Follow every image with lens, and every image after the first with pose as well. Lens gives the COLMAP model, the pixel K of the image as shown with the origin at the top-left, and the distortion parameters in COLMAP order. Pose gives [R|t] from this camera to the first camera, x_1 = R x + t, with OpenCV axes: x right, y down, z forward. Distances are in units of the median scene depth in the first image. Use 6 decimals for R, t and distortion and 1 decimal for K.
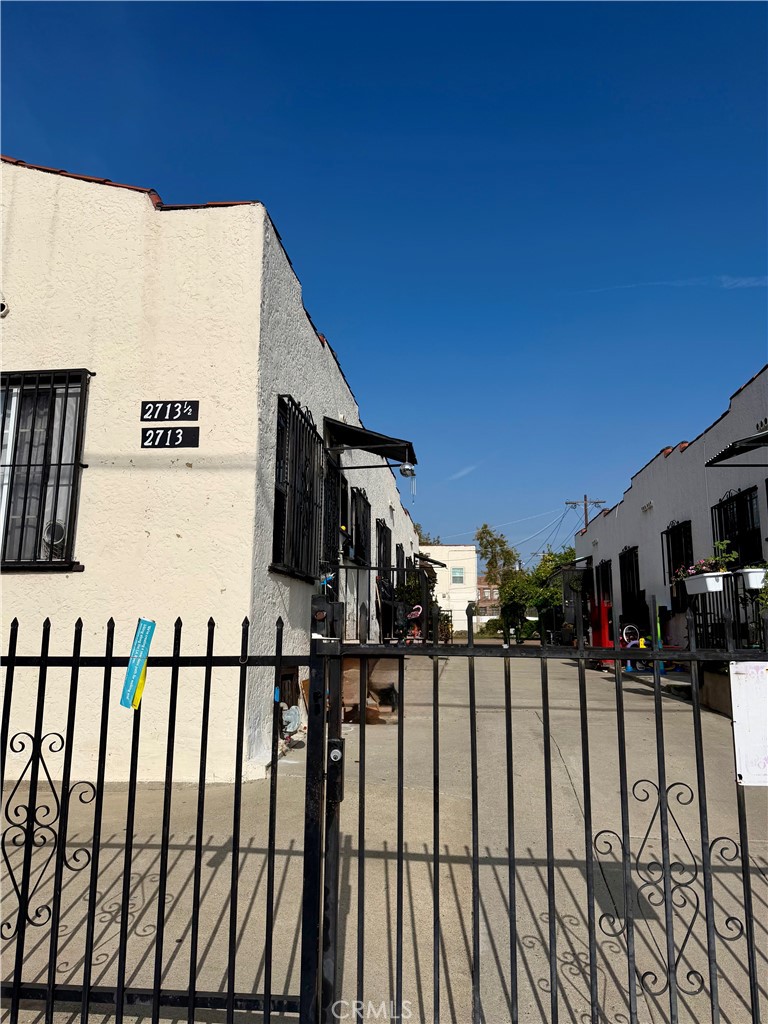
lens RADIAL K [[714.0, 0, 386.3], [0, 714.0, 506.0], [0, 0, 1]] dist [0.105170, -0.170684]
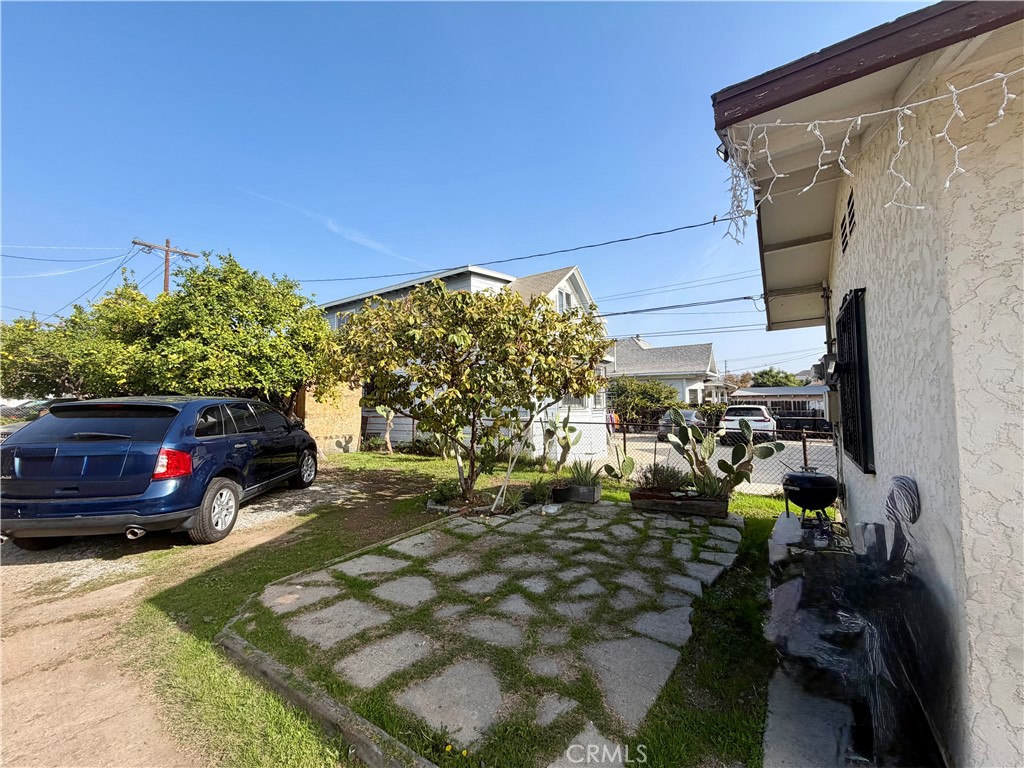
lens RADIAL K [[407.7, 0, 510.0], [0, 407.7, 384.1], [0, 0, 1]] dist [-0.000374, -0.000147]
pose [[0.474752, 0.029852, 0.879613, 0.708913], [-0.137335, 0.989695, 0.040536, 0.572822], [-0.869338, -0.140047, 0.473959, 4.182296]]
